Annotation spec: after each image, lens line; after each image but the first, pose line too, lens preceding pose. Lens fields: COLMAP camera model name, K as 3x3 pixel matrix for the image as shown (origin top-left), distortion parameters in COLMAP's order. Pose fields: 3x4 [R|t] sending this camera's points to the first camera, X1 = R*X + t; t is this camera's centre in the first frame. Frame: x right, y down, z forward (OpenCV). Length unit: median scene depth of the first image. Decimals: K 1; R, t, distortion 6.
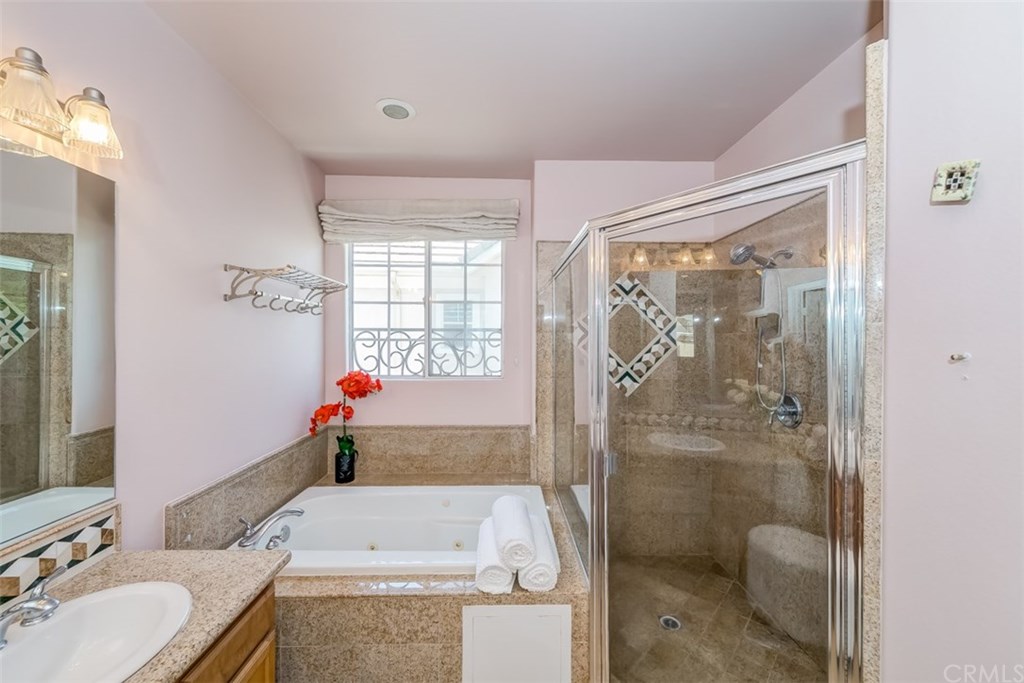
lens RADIAL K [[397.1, 0, 513.5], [0, 397.1, 339.4], [0, 0, 1]] dist [0.004330, -0.000739]
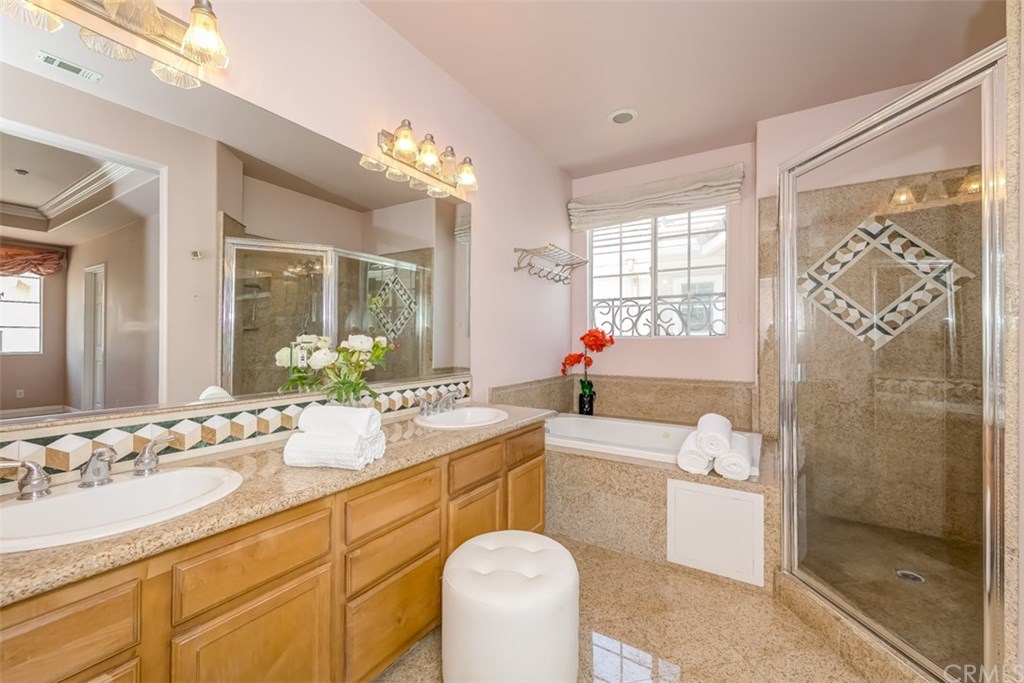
lens RADIAL K [[414.2, 0, 509.9], [0, 414.2, 337.6], [0, 0, 1]] dist [0.007766, -0.000937]
pose [[0.831519, 0.000096, -0.555496, 0.120074], [-0.004539, 0.999968, -0.006622, 0.124611], [0.555477, 0.008027, 0.831493, -0.261814]]
